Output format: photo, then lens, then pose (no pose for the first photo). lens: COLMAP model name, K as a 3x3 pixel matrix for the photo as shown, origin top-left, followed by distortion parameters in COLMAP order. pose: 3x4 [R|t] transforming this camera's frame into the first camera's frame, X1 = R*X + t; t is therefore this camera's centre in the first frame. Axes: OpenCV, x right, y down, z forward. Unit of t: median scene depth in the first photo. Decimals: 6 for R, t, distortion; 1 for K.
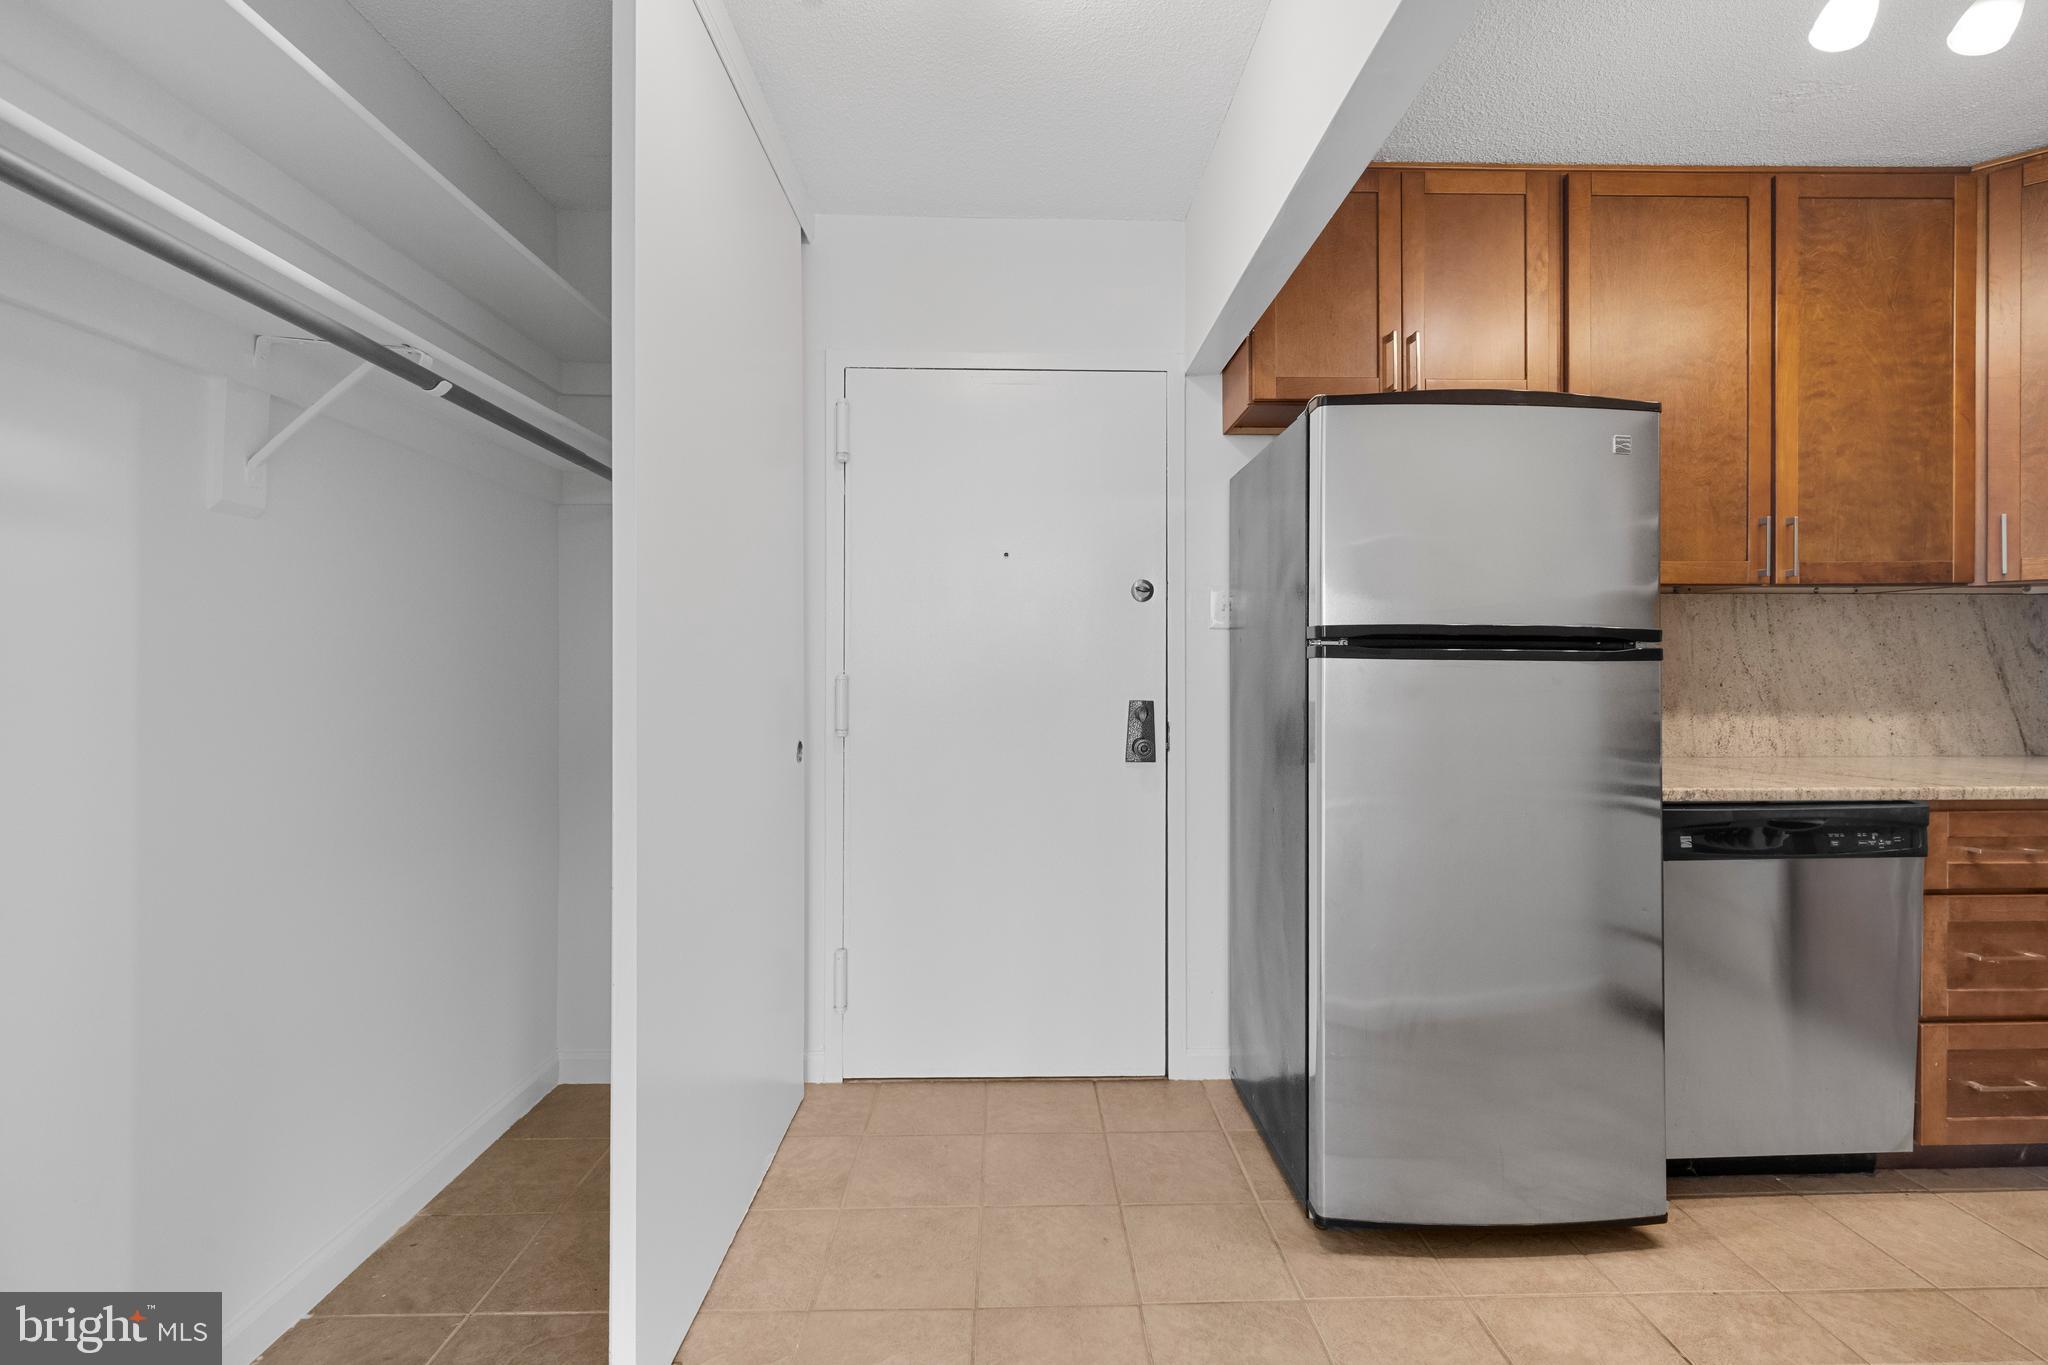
lens RADIAL K [[891.4, 0, 1033.5], [0, 891.4, 666.0], [0, 0, 1]] dist [0.000087, 0.000261]
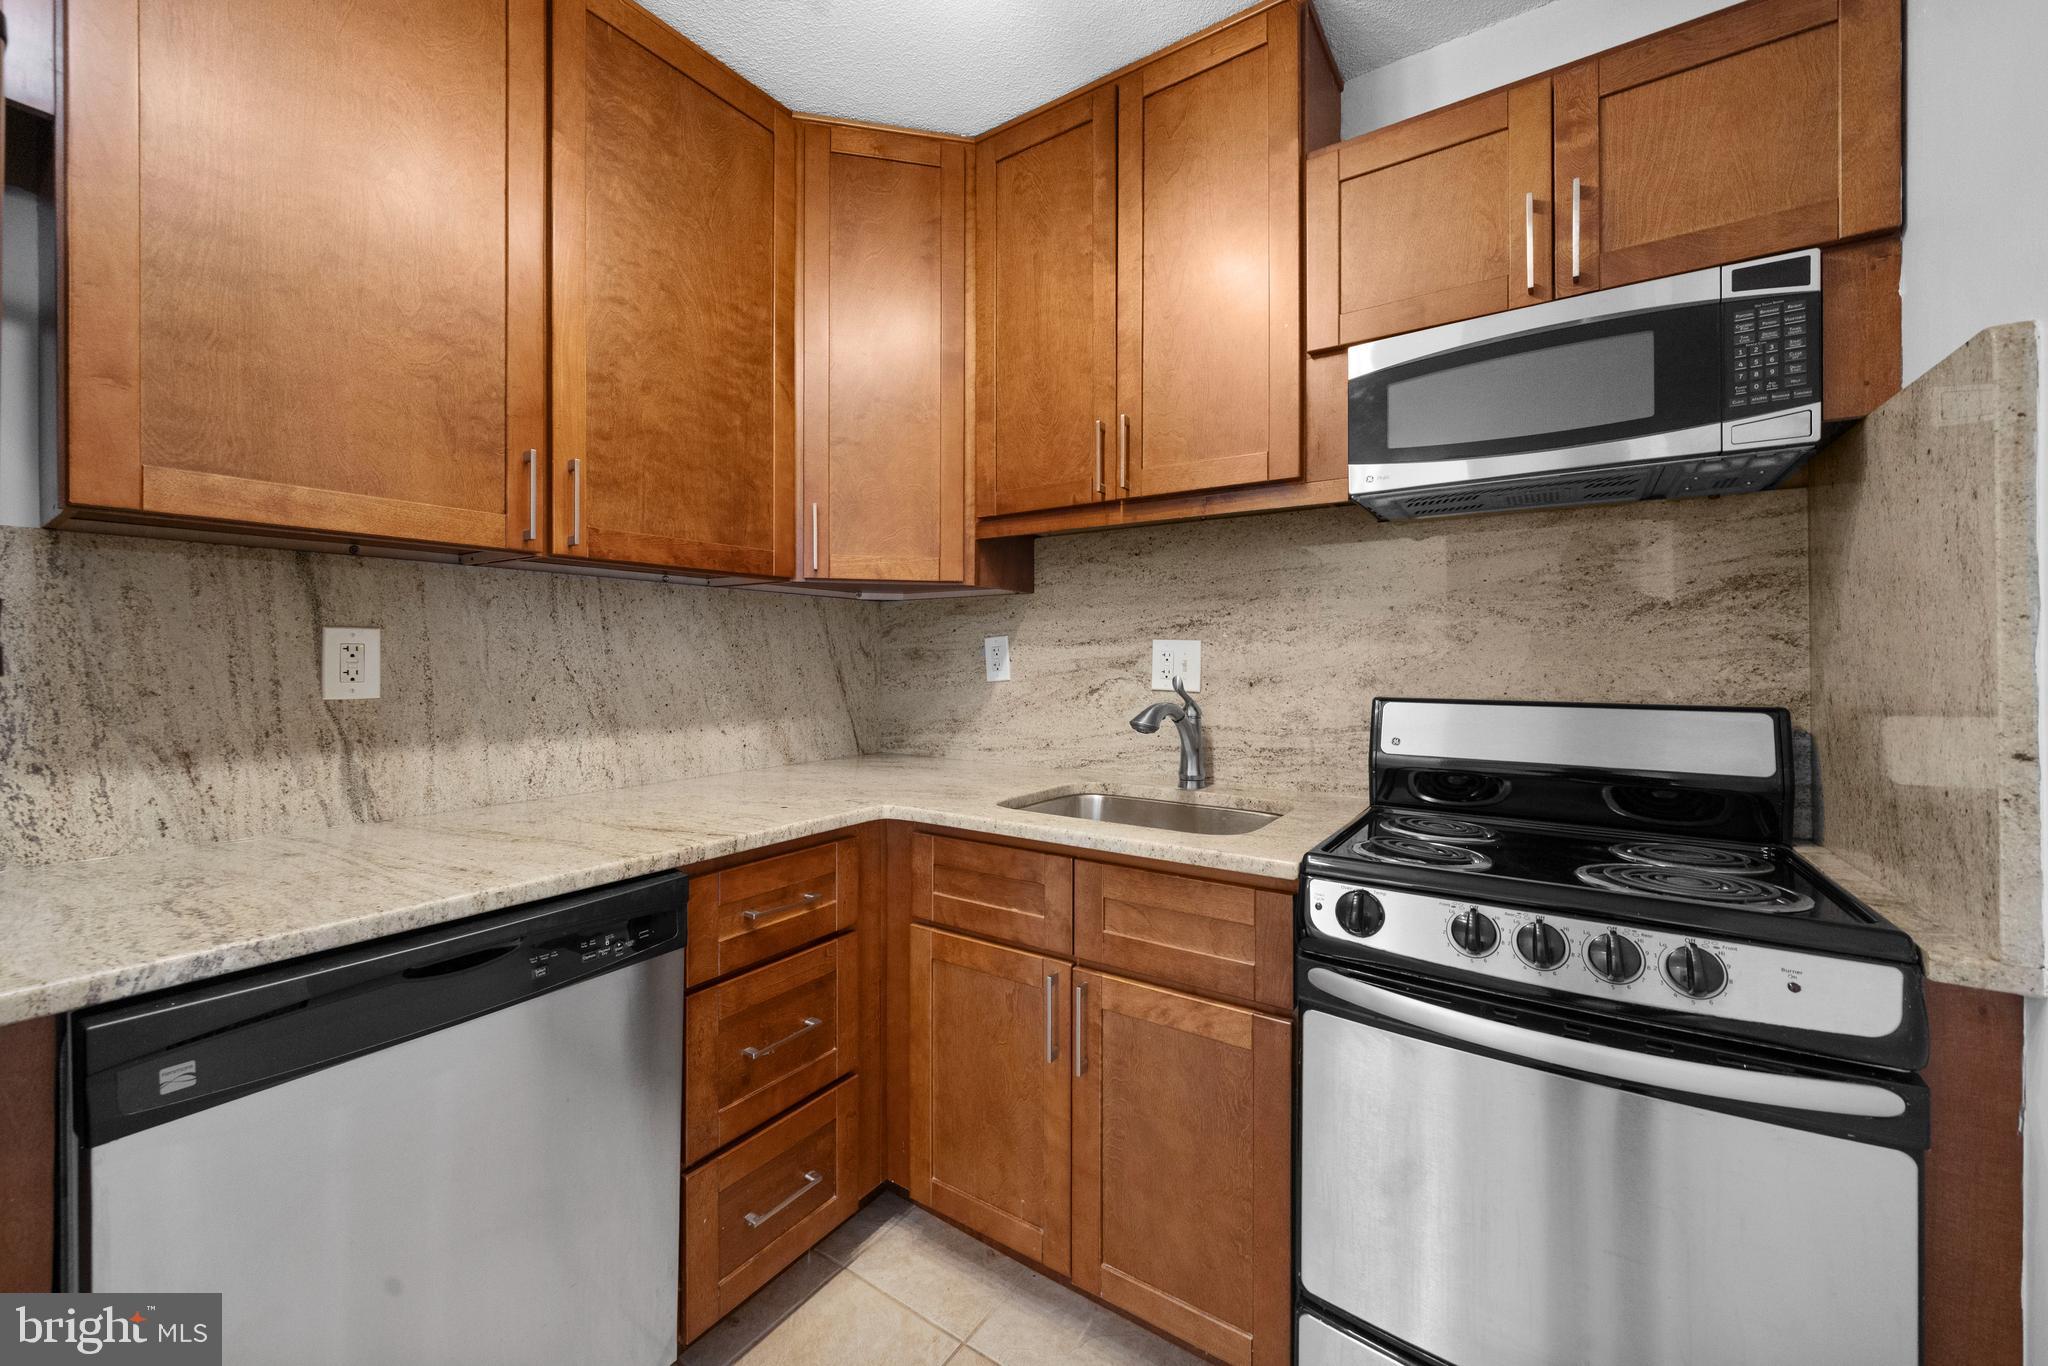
lens RADIAL K [[781.2, 0, 1030.8], [0, 781.2, 662.6], [0, 0, 1]] dist [-0.004699, -0.000089]
pose [[0.576130, -0.000561, 0.817358, 0.555309], [-0.001156, 0.999998, 0.001502, -0.010366], [-0.817357, -0.001810, 0.576128, 0.357318]]
